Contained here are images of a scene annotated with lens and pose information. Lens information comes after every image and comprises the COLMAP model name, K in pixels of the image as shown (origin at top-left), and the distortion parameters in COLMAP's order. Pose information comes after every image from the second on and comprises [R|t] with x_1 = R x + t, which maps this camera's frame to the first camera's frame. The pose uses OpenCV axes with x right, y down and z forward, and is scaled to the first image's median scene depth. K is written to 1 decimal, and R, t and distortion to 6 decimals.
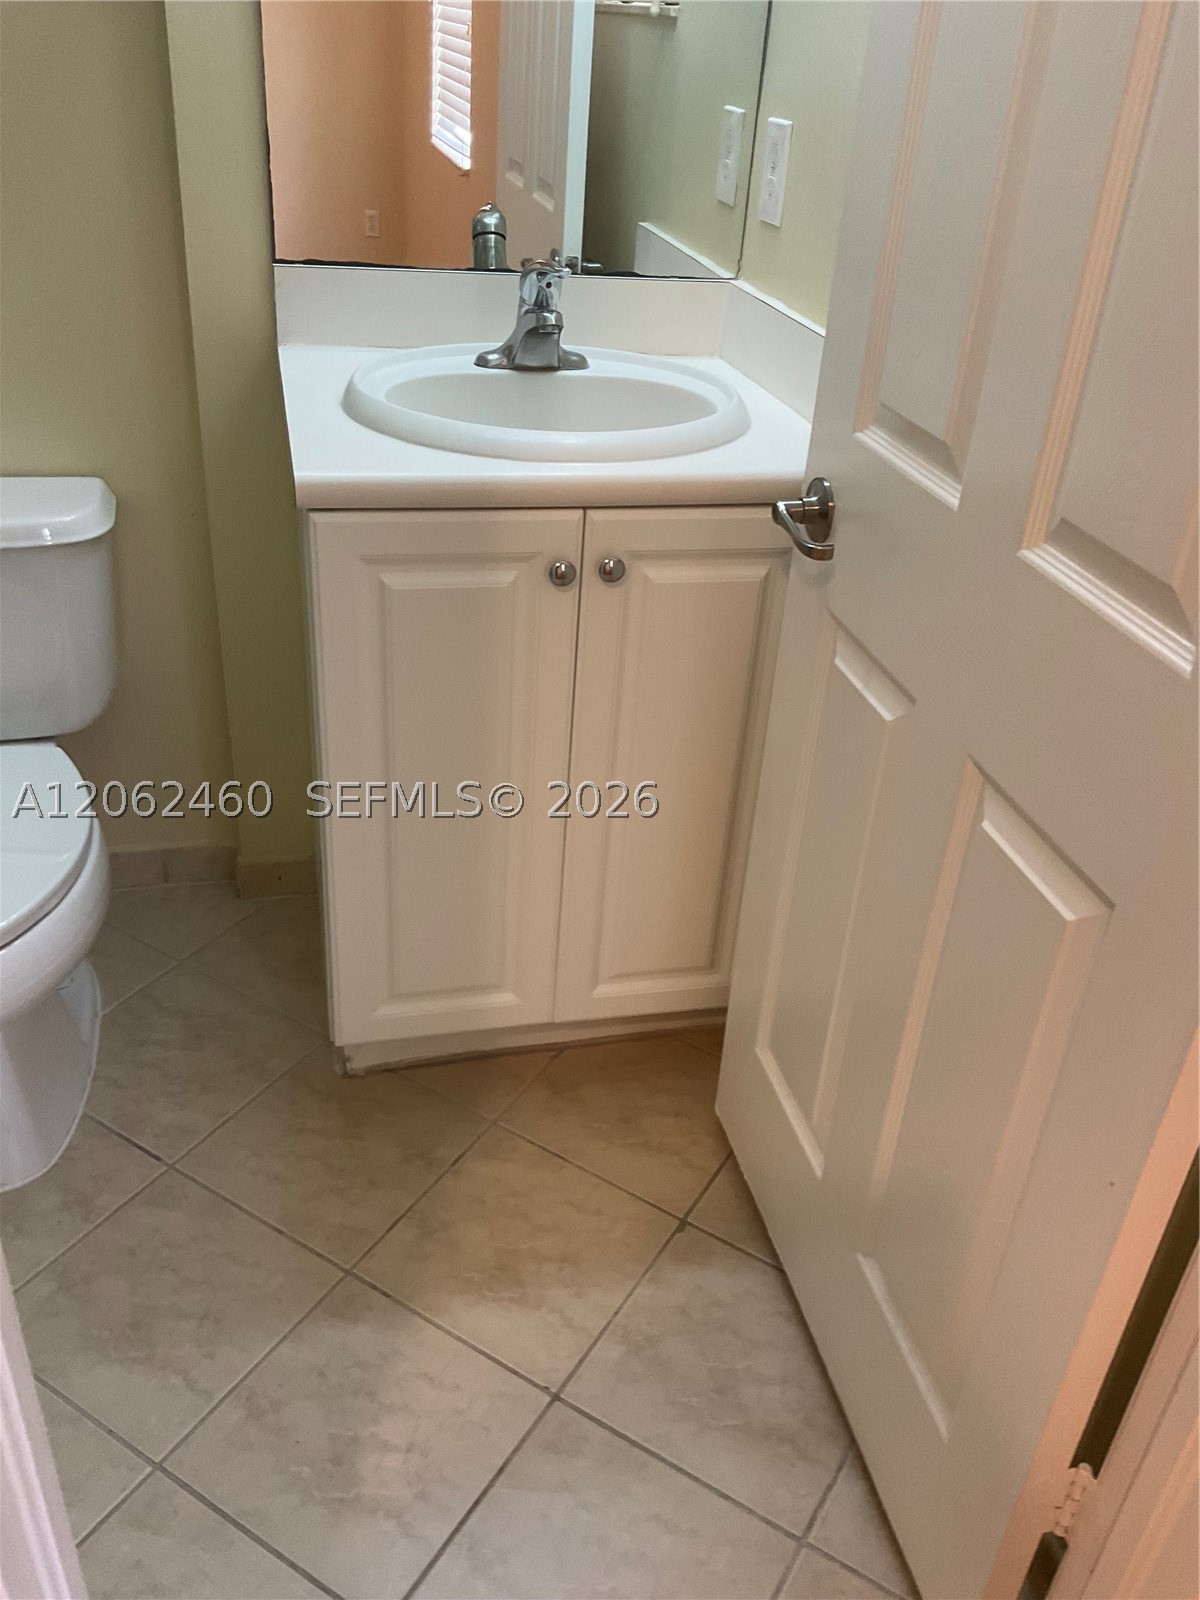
lens RADIAL K [[1268.2, 0, 600.0], [0, 1268.2, 800.0], [0, 0, 1]] dist [0.055726, -0.110046]
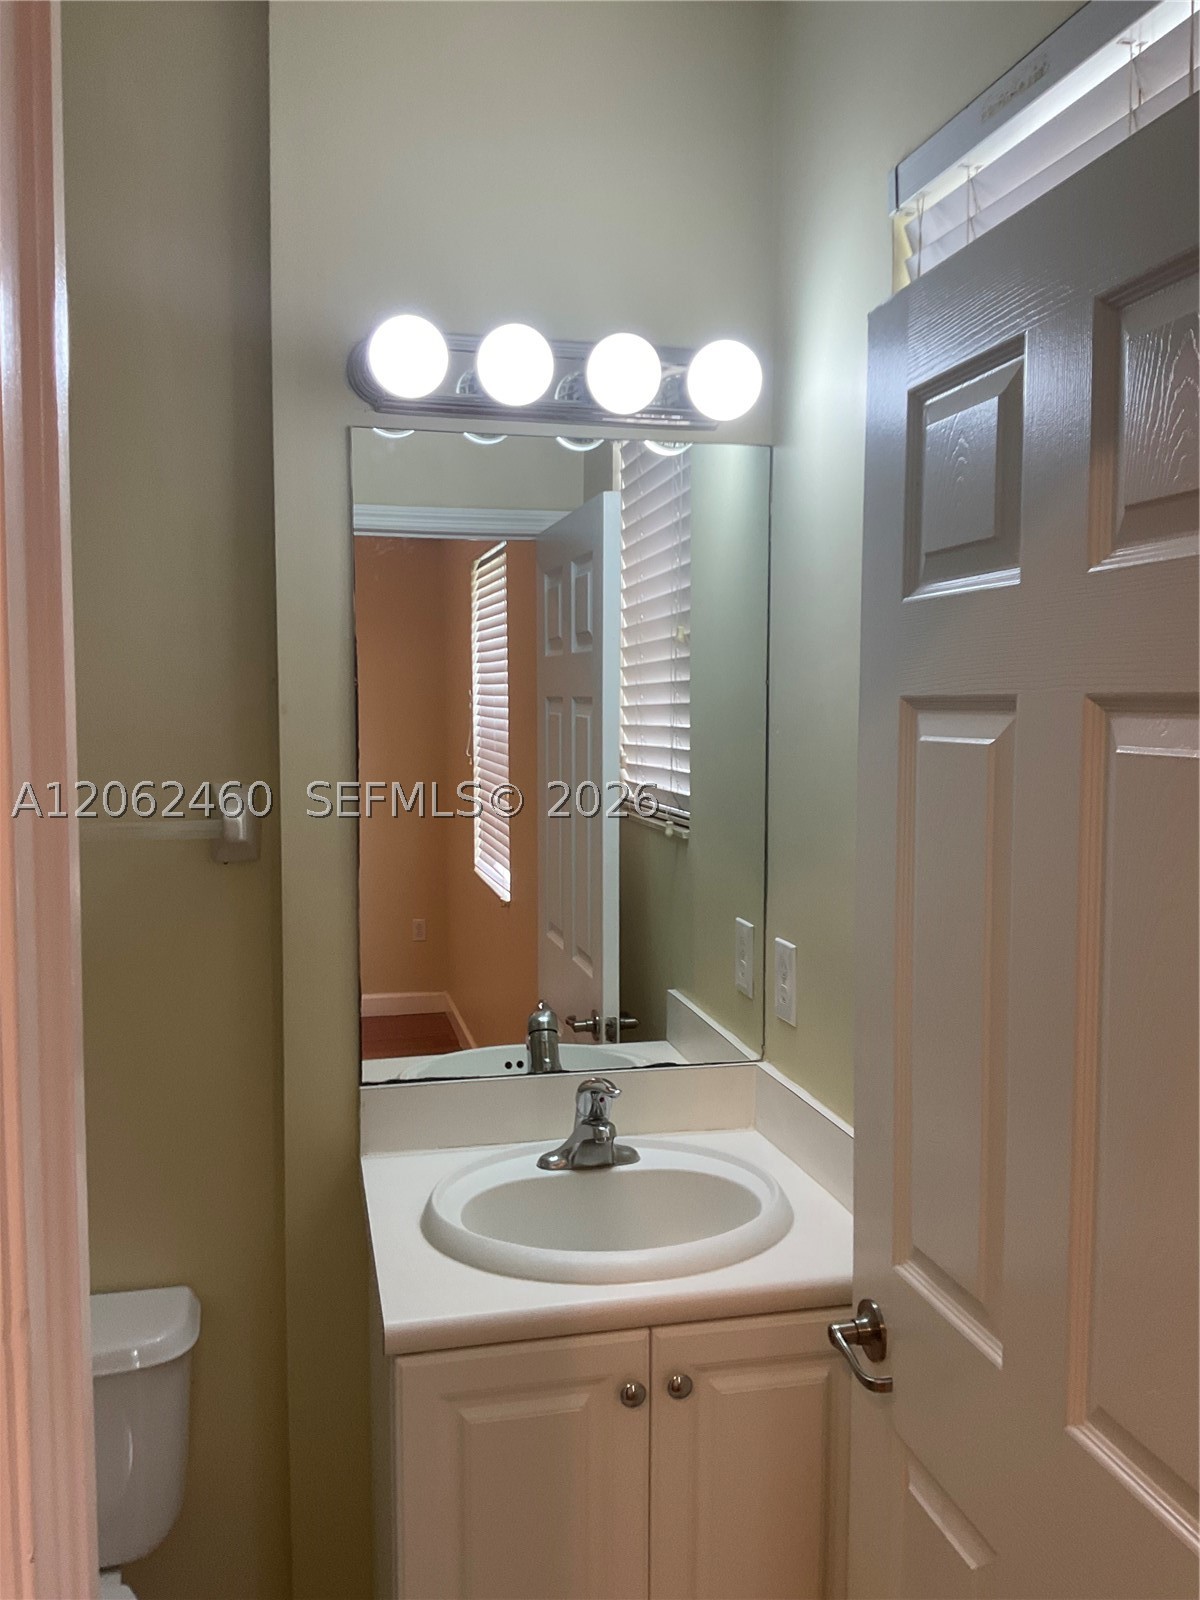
lens RADIAL K [[1268.2, 0, 600.0], [0, 1268.2, 800.0], [0, 0, 1]] dist [0.055726, -0.110046]
pose [[0.997965, -0.063245, -0.008073, -0.015530], [0.052359, 0.885199, -0.462257, -0.113798], [0.036382, 0.460894, 0.886709, -0.136178]]
